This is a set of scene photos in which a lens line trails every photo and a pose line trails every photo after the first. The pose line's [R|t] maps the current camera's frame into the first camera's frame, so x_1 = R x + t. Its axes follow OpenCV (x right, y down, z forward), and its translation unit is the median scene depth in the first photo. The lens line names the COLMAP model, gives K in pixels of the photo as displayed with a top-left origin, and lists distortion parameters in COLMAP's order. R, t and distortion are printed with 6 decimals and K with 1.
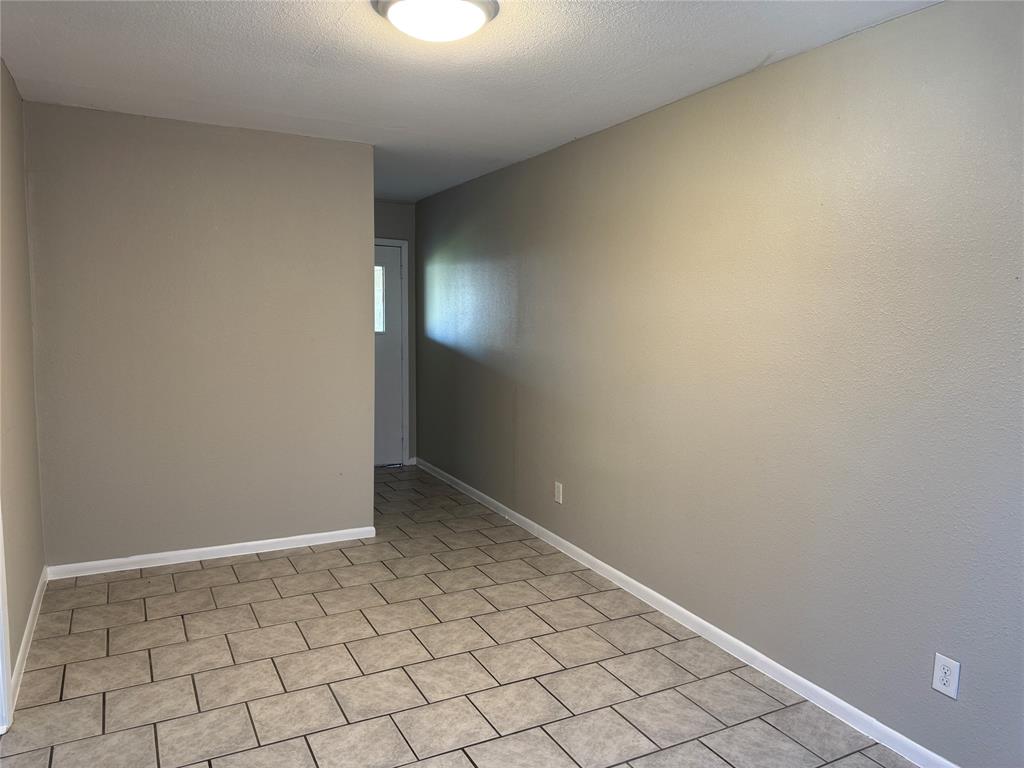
lens RADIAL K [[724.6, 0, 509.4], [0, 724.6, 385.0], [0, 0, 1]] dist [0.088545, -0.117206]
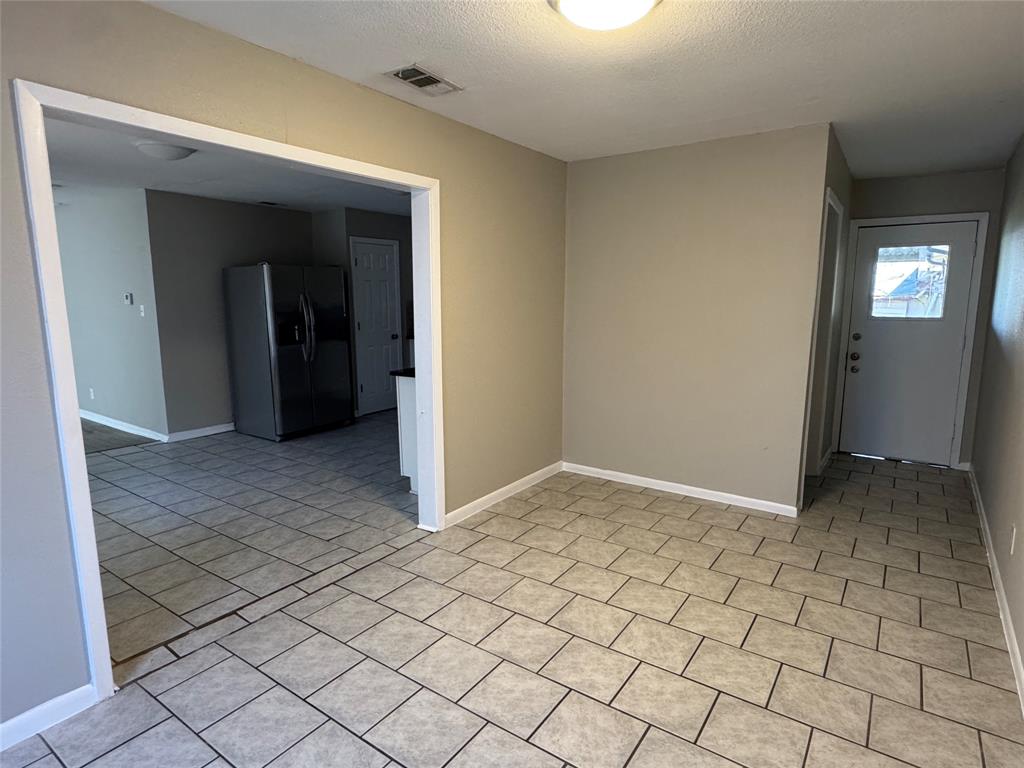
lens RADIAL K [[573.5, 0, 512.0], [0, 573.5, 384.0], [0, 0, 1]] dist [0.019540, -0.000350]
pose [[0.464821, 0.117936, -0.877515, 0.427933], [-0.085182, 0.992448, 0.088262, -0.019527], [0.881297, 0.033723, 0.471357, 0.357953]]
